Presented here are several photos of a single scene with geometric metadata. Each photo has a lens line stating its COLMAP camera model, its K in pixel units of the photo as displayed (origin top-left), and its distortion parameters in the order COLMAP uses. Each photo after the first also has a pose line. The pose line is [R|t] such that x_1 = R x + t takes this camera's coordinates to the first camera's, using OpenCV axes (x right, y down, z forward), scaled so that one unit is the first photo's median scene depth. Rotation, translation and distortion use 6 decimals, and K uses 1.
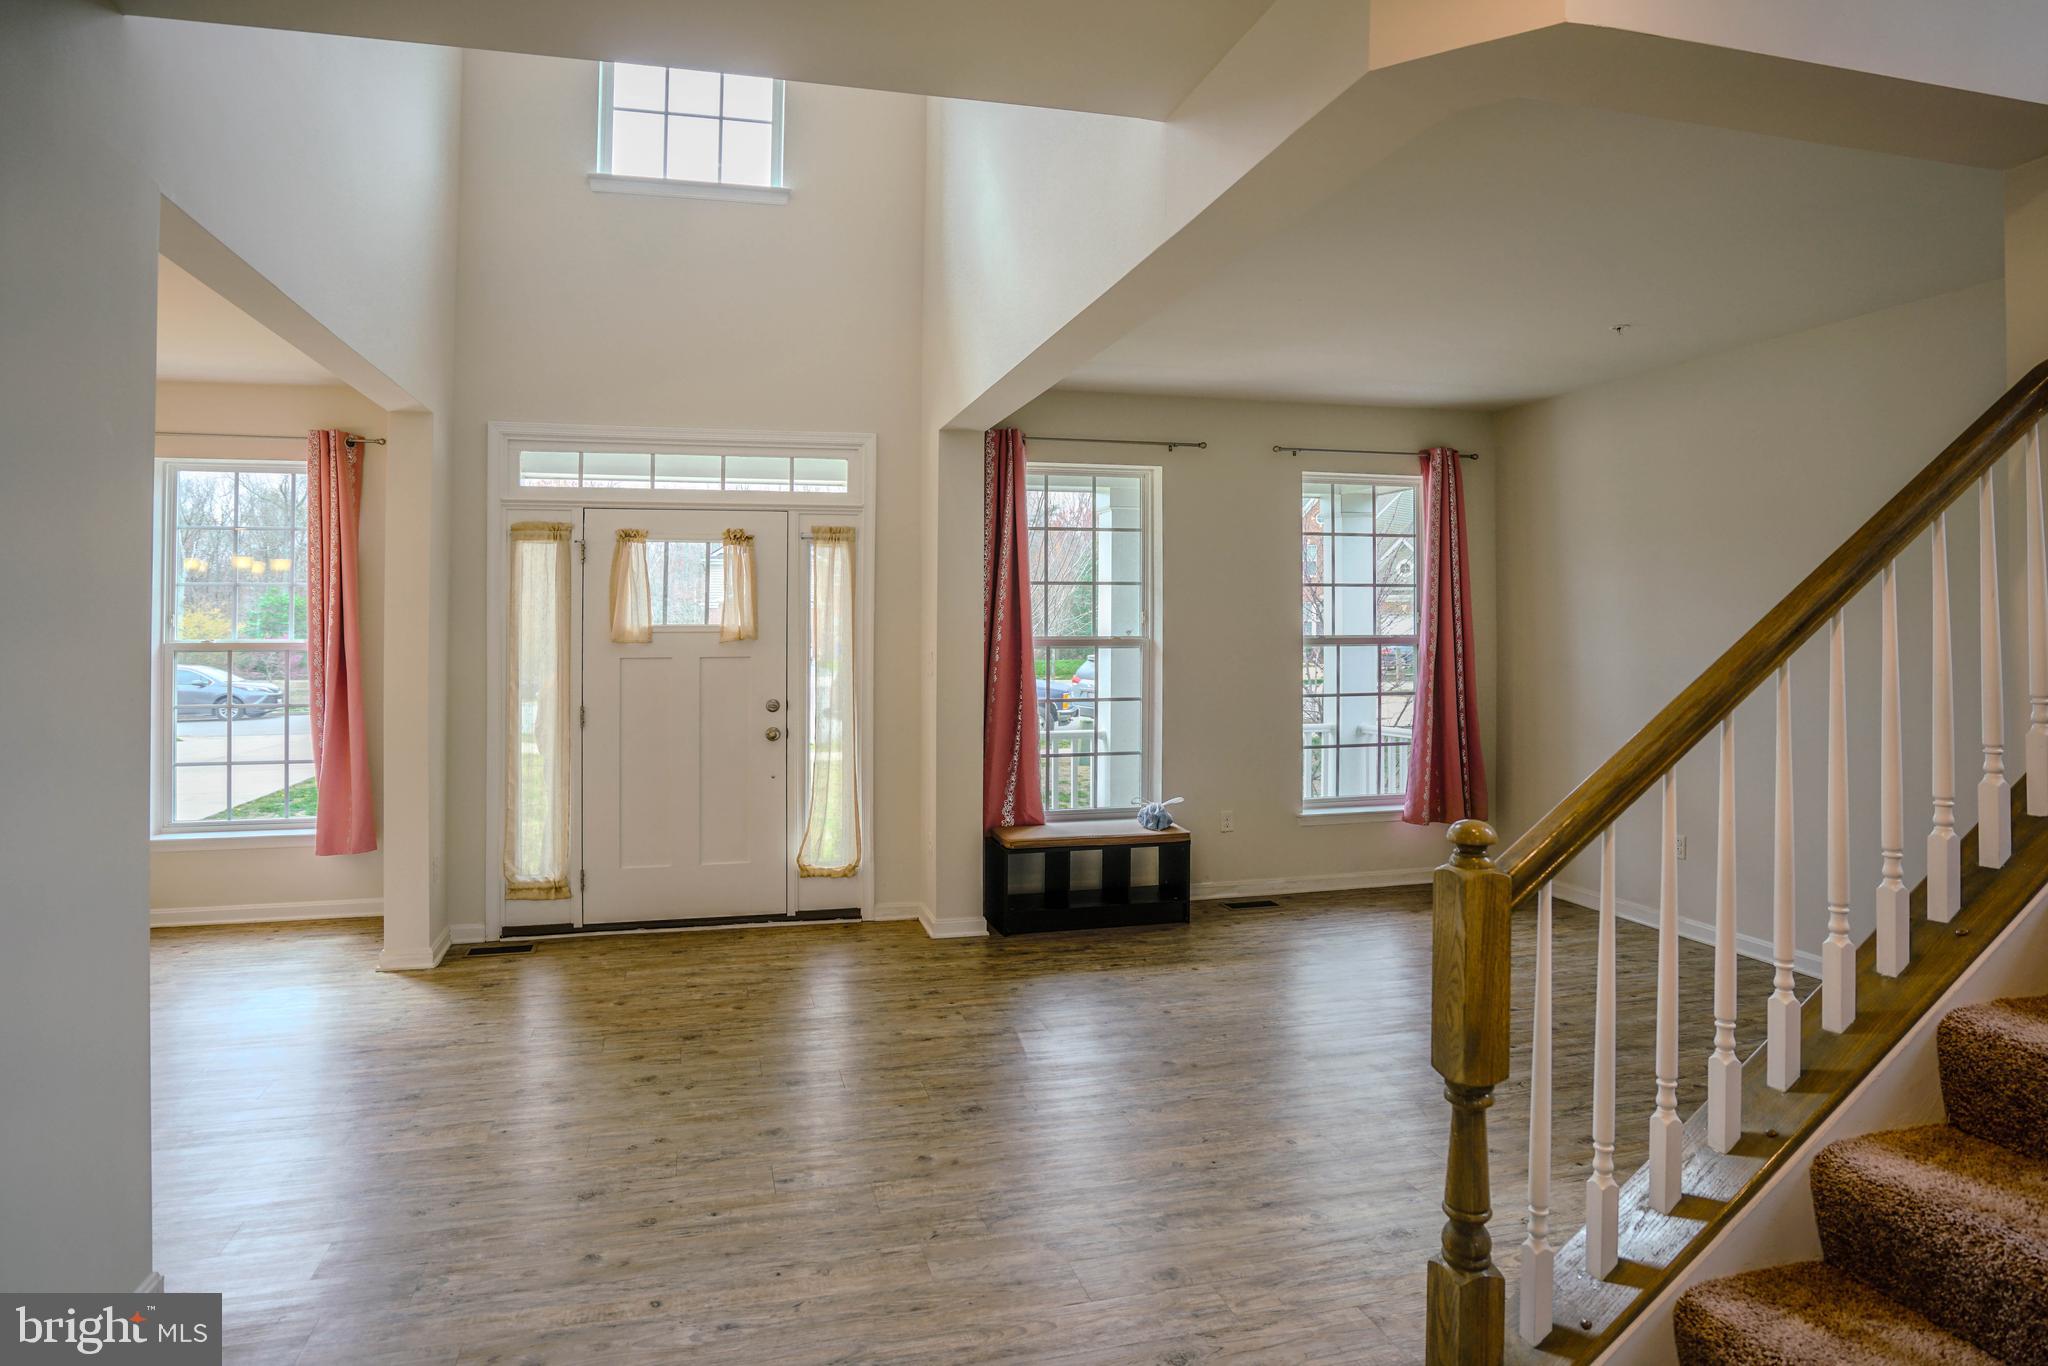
lens RADIAL K [[986.4, 0, 1024.9], [0, 986.4, 633.9], [0, 0, 1]] dist [-0.060706, 0.015117]
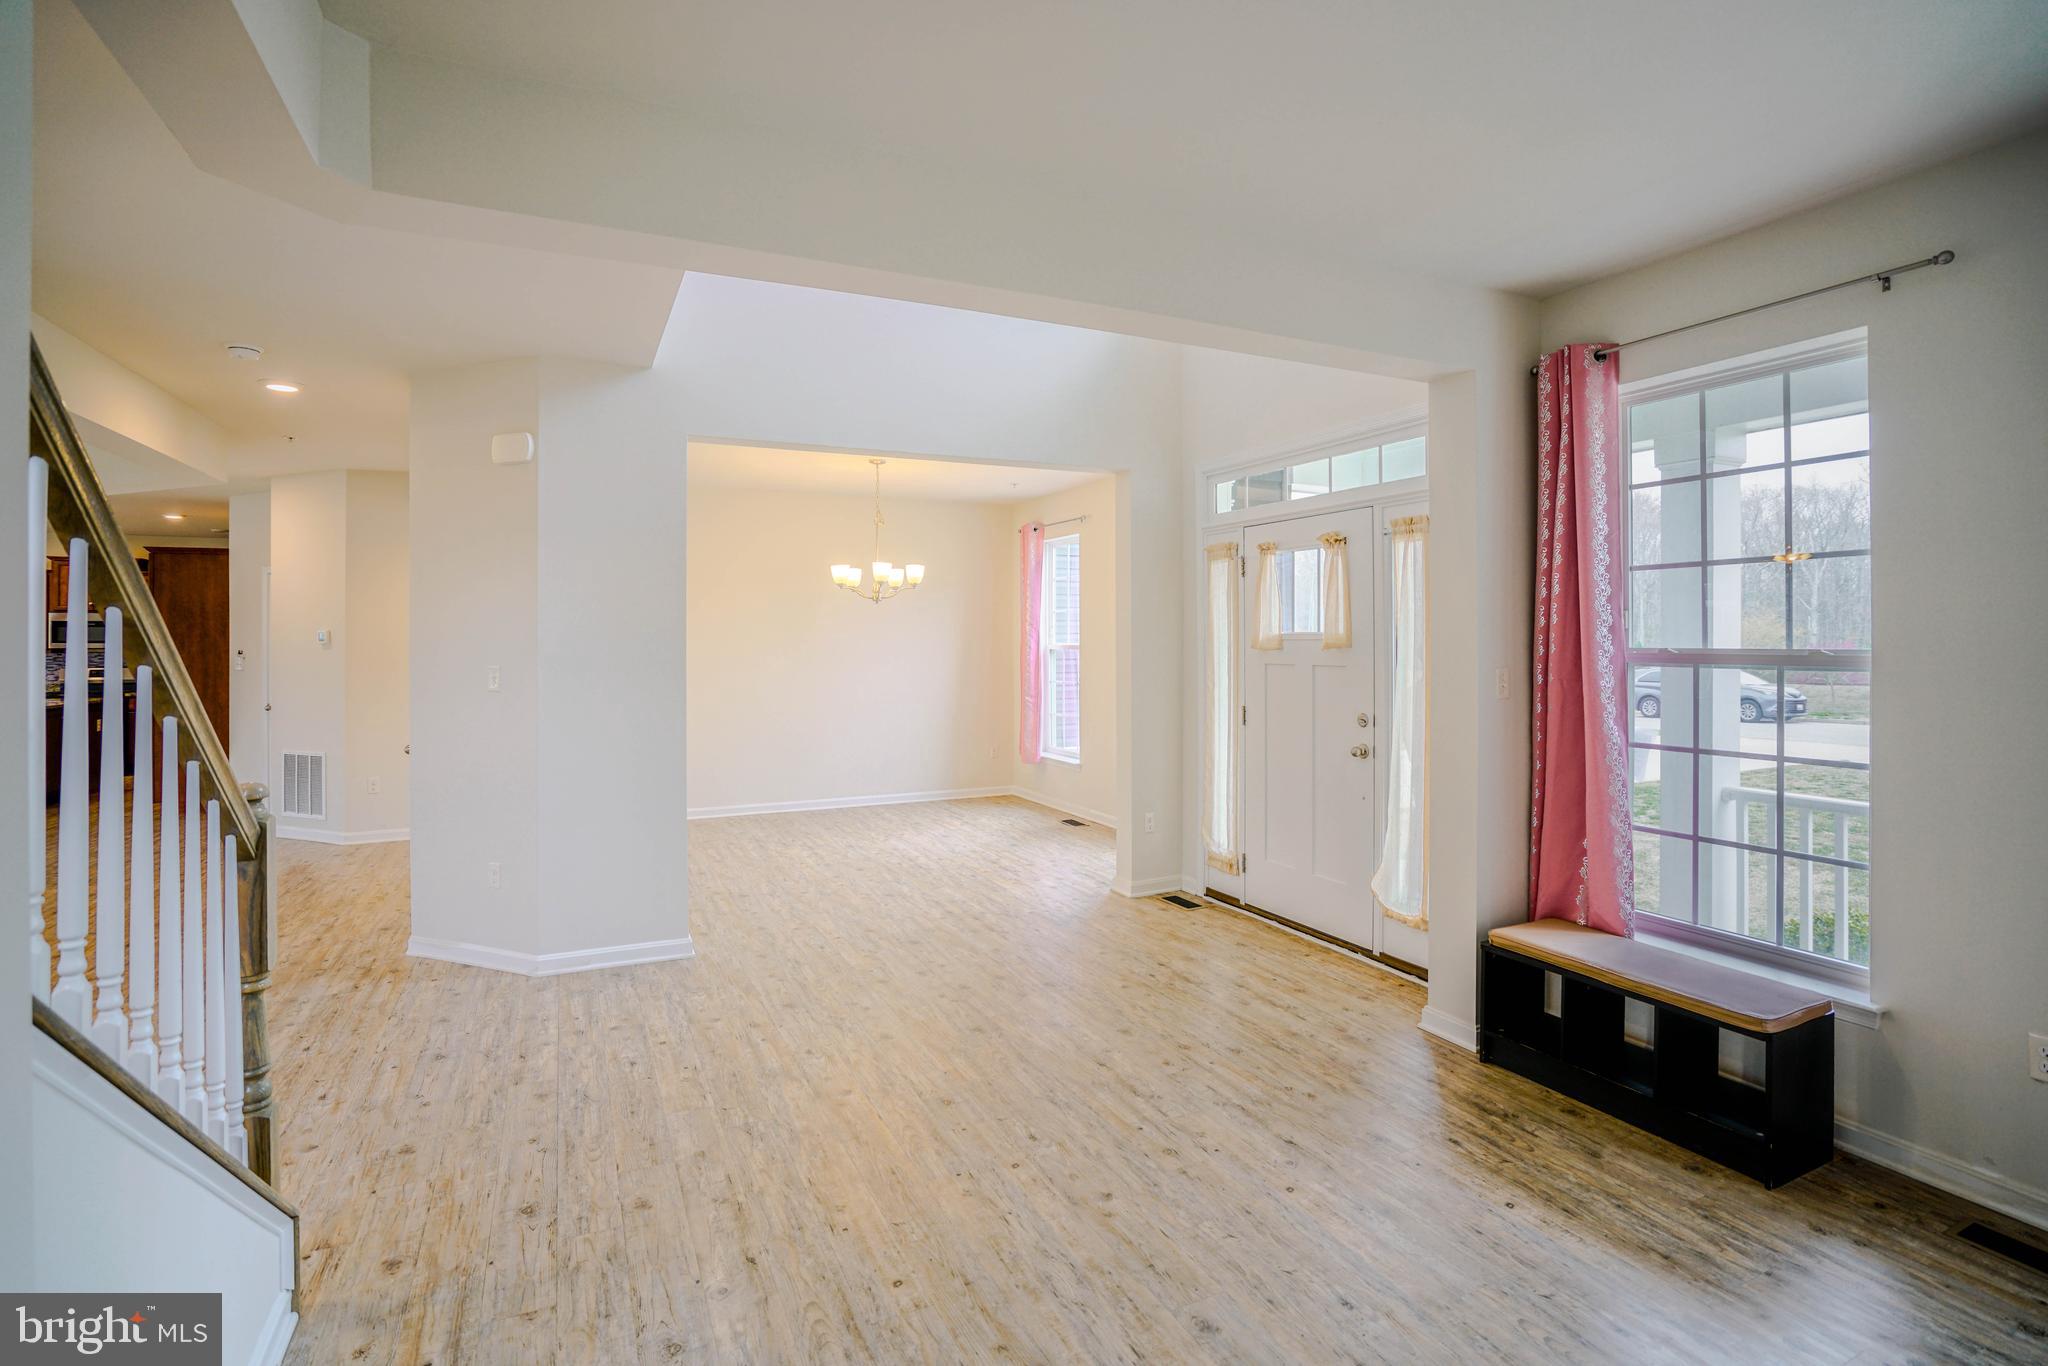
lens RADIAL K [[986.4, 0, 1024.9], [0, 986.4, 633.9], [0, 0, 1]] dist [-0.060706, 0.015117]
pose [[0.242840, -0.002342, -0.970063, 0.574743], [-0.002114, 0.999993, -0.002943, -0.004103], [0.970064, 0.002766, 0.242834, 0.488239]]
